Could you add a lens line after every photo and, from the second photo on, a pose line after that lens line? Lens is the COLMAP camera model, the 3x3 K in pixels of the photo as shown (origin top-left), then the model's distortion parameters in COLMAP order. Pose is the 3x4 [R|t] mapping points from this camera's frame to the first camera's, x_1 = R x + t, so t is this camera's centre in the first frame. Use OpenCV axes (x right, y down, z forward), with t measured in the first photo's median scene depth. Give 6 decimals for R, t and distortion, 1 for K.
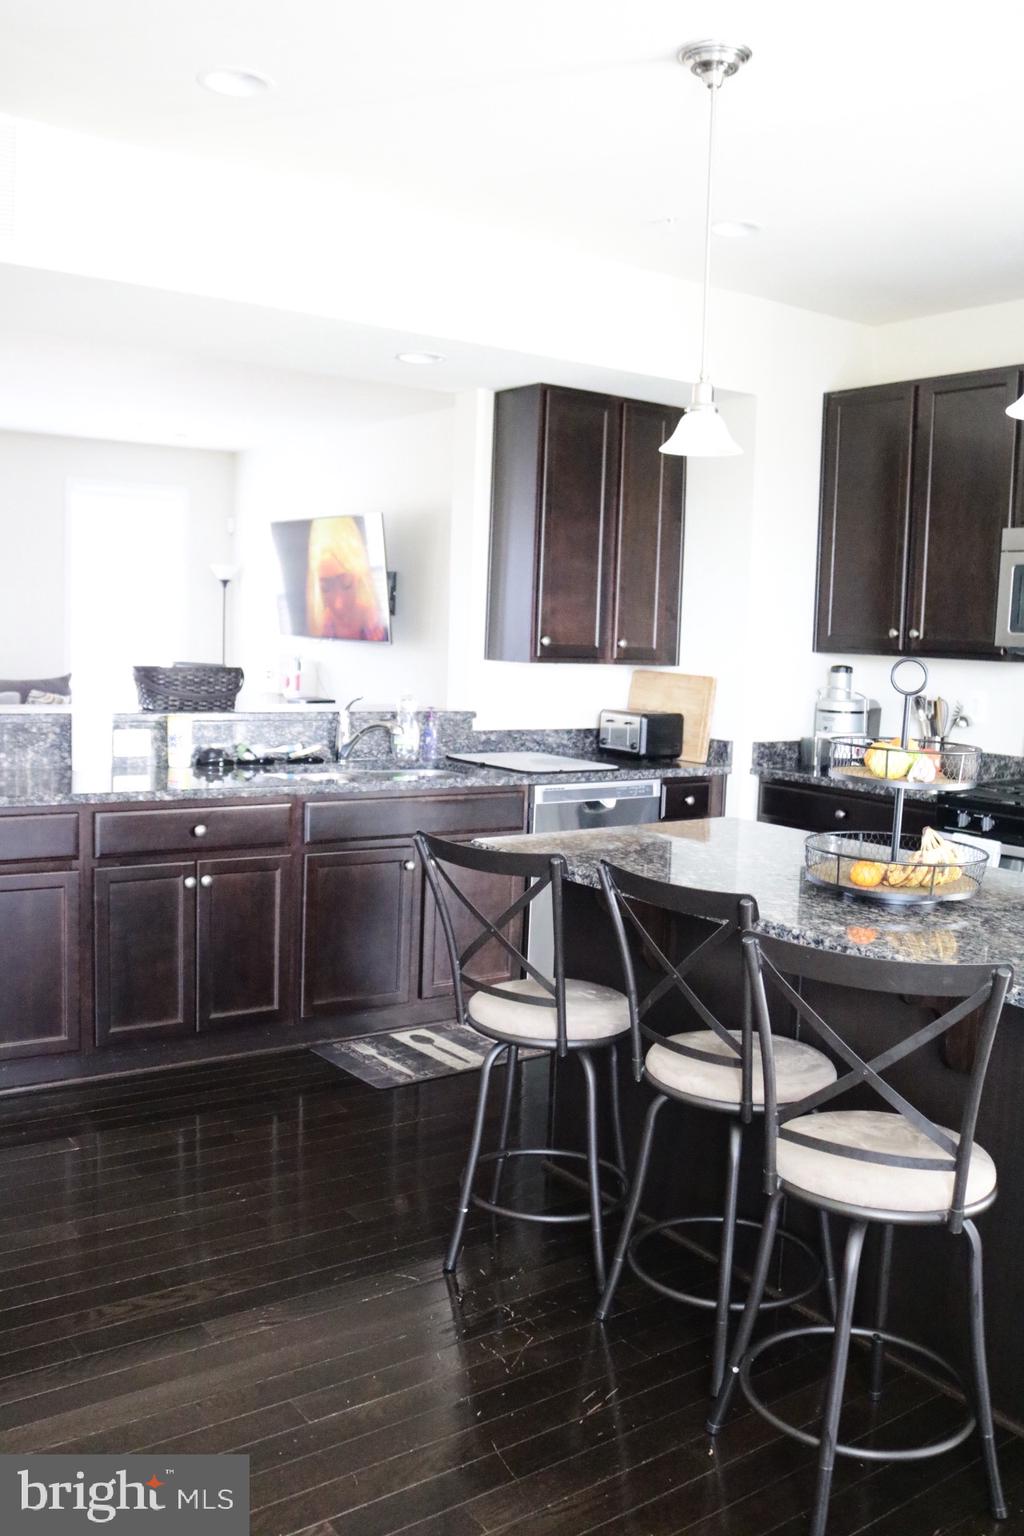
lens RADIAL K [[1367.6, 0, 513.2], [0, 1367.6, 714.6], [0, 0, 1]] dist [-0.146761, 0.155723]
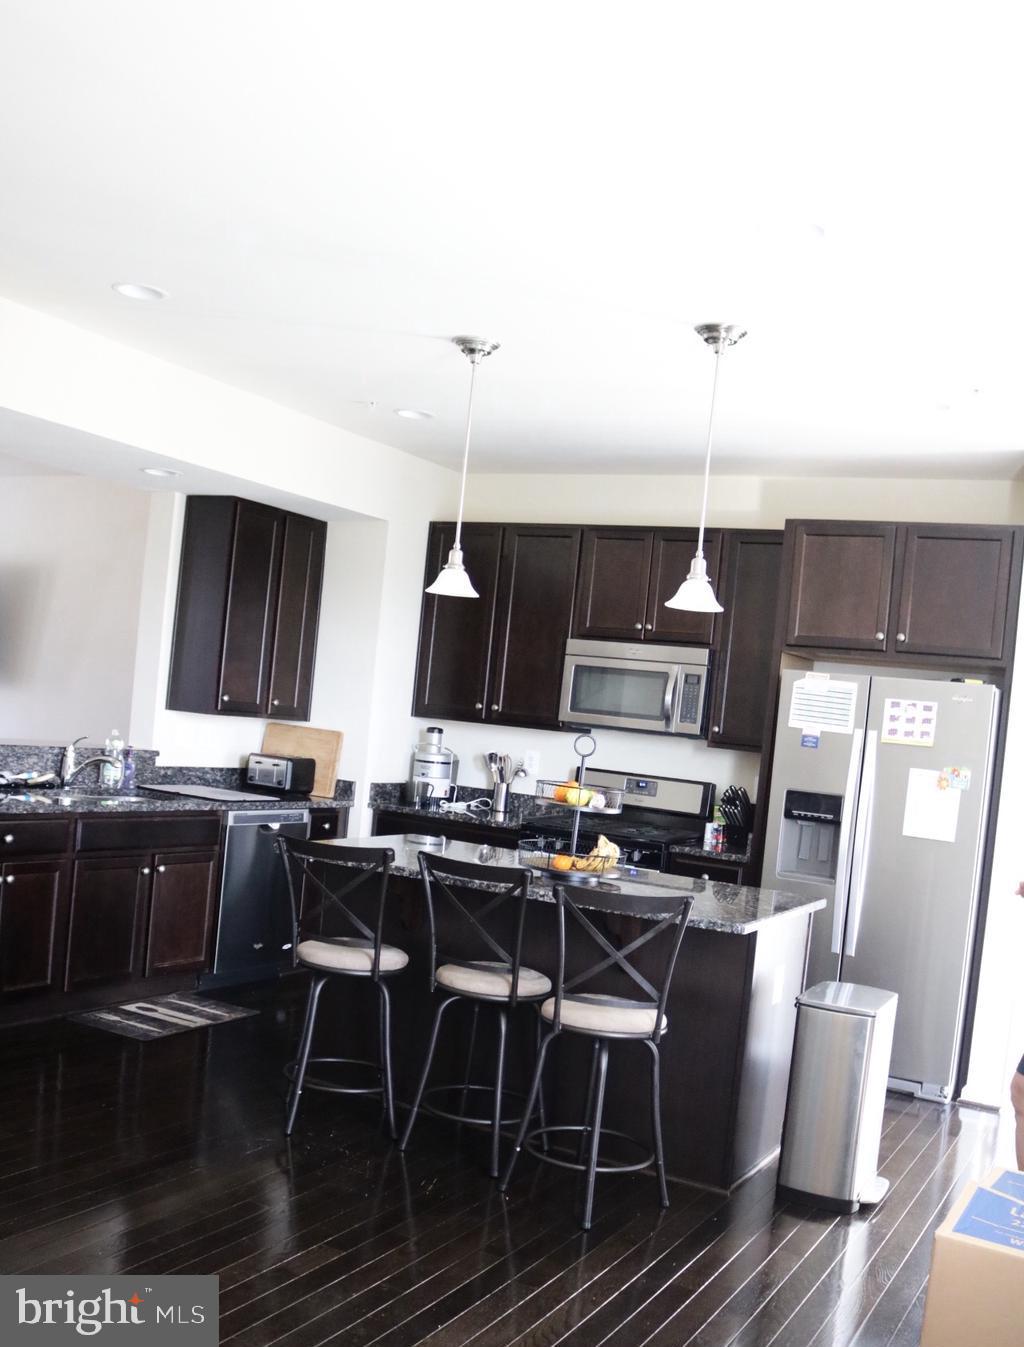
lens RADIAL K [[1355.9, 0, 512.0], [0, 1355.9, 673.5], [0, 0, 1]] dist [-0.054363, -0.003409]
pose [[0.908748, 0.063755, 0.412447, -0.258818], [-0.037617, 0.996753, -0.071194, 0.003094], [-0.415646, 0.049182, 0.908196, -0.261325]]
